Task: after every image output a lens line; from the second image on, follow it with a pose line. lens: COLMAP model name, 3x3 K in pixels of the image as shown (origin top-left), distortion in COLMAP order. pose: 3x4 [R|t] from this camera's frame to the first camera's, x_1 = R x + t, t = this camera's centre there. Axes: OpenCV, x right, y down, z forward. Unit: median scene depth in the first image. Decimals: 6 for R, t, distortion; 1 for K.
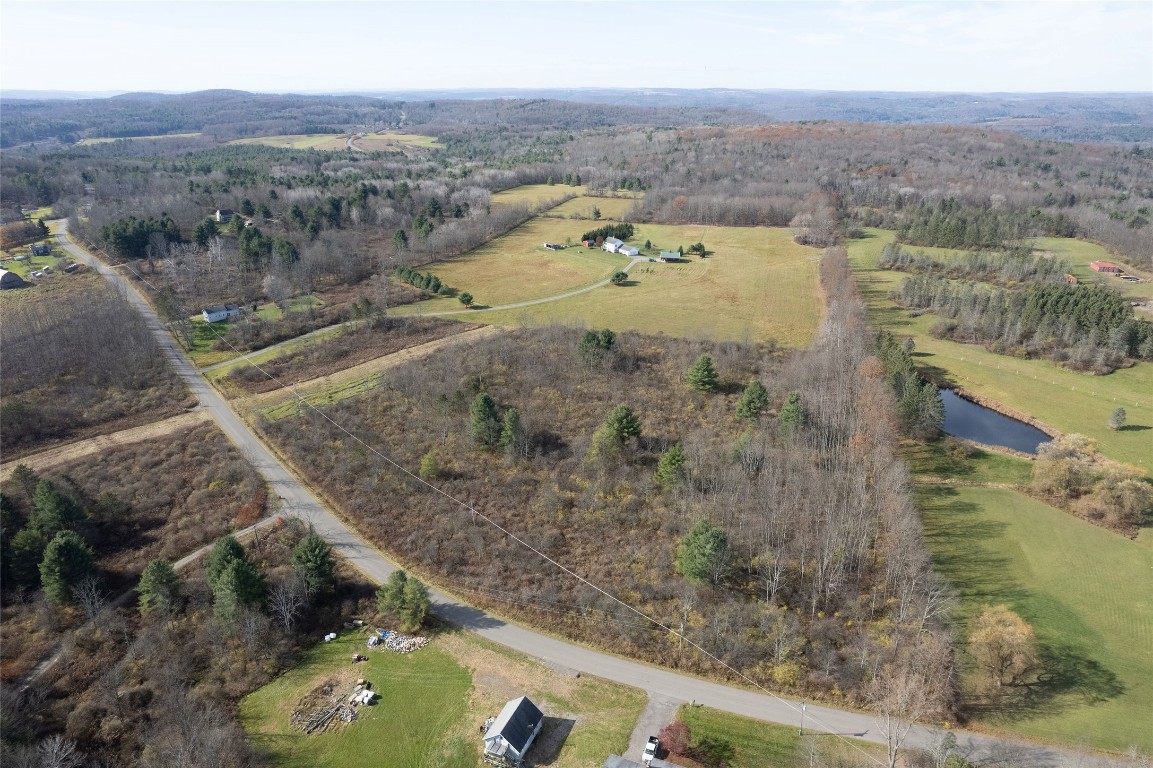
lens RADIAL K [[739.8, 0, 581.2], [0, 739.8, 382.0], [0, 0, 1]] dist [-0.082157, 0.077140]
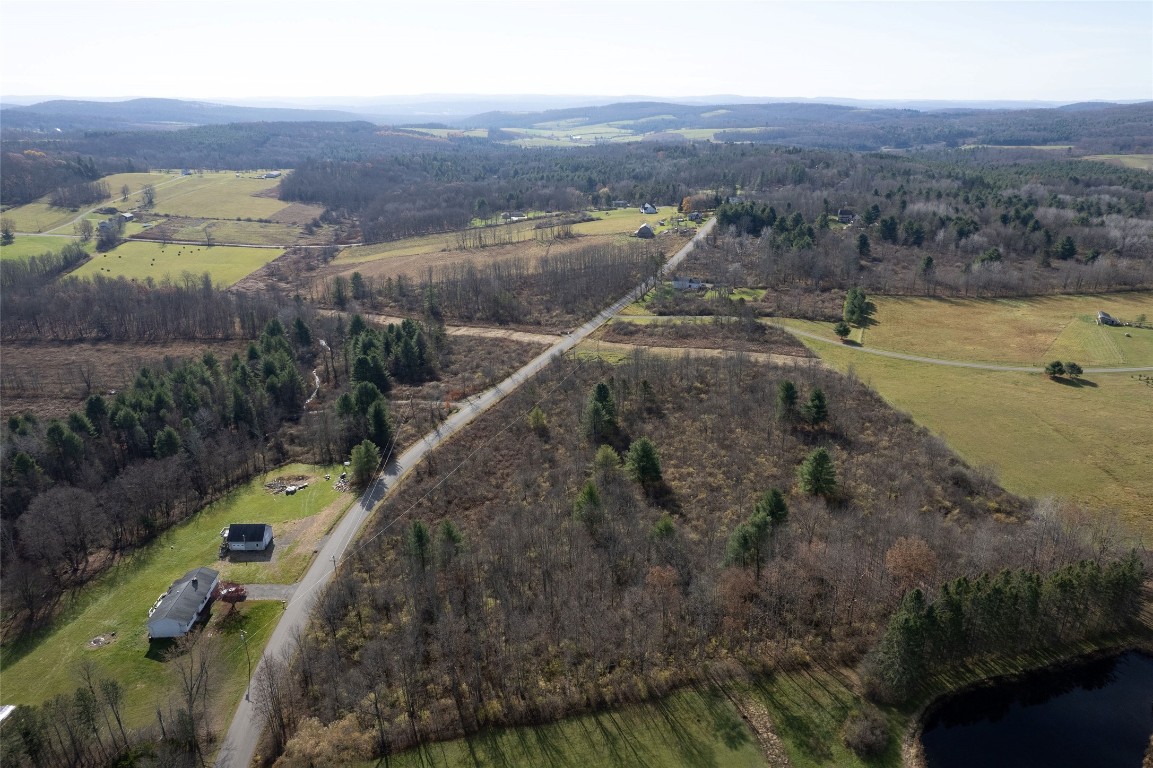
lens RADIAL K [[739.8, 0, 581.2], [0, 739.8, 382.0], [0, 0, 1]] dist [-0.082157, 0.077140]
pose [[0.415728, 0.326564, -0.848838, 0.653073], [-0.336428, 0.922329, 0.190068, -0.151895], [0.844977, 0.206556, 0.493304, 0.384482]]
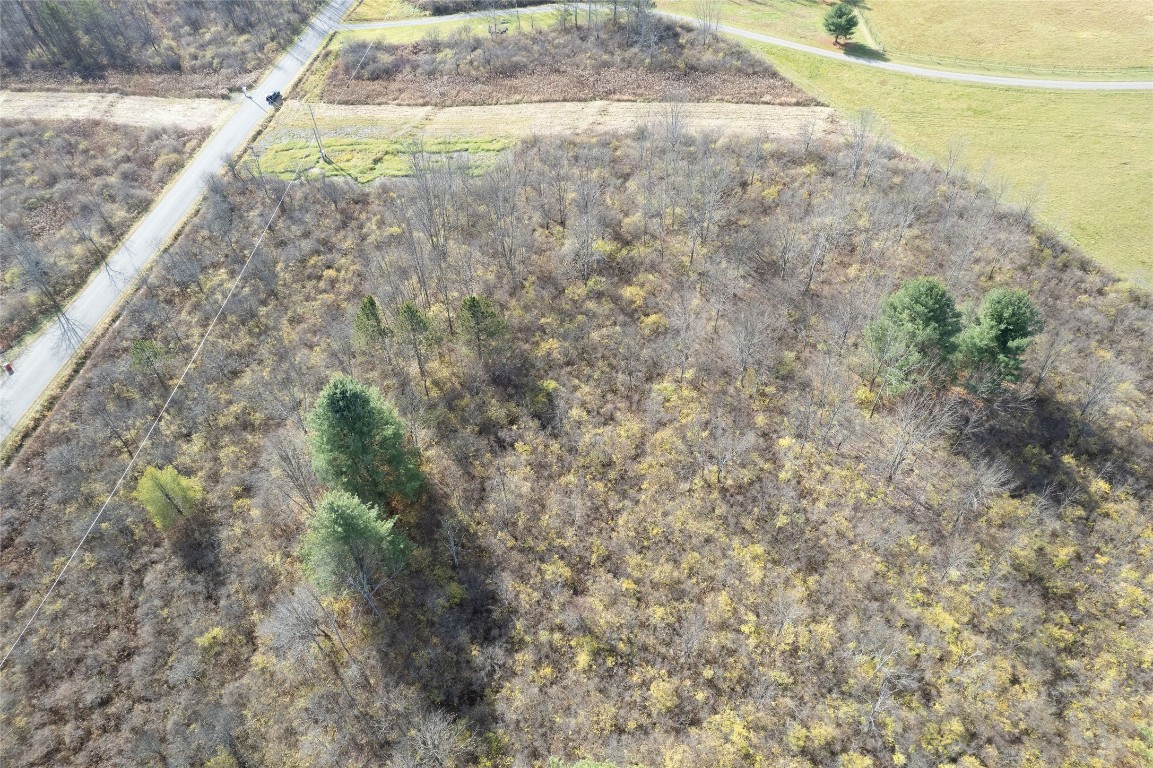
lens RADIAL K [[739.8, 0, 581.2], [0, 739.8, 382.0], [0, 0, 1]] dist [-0.082157, 0.077140]
pose [[0.686726, 0.526903, -0.500781, 0.078731], [-0.272597, 0.825302, 0.494537, -0.139552], [0.673869, -0.203100, 0.710388, 0.728178]]
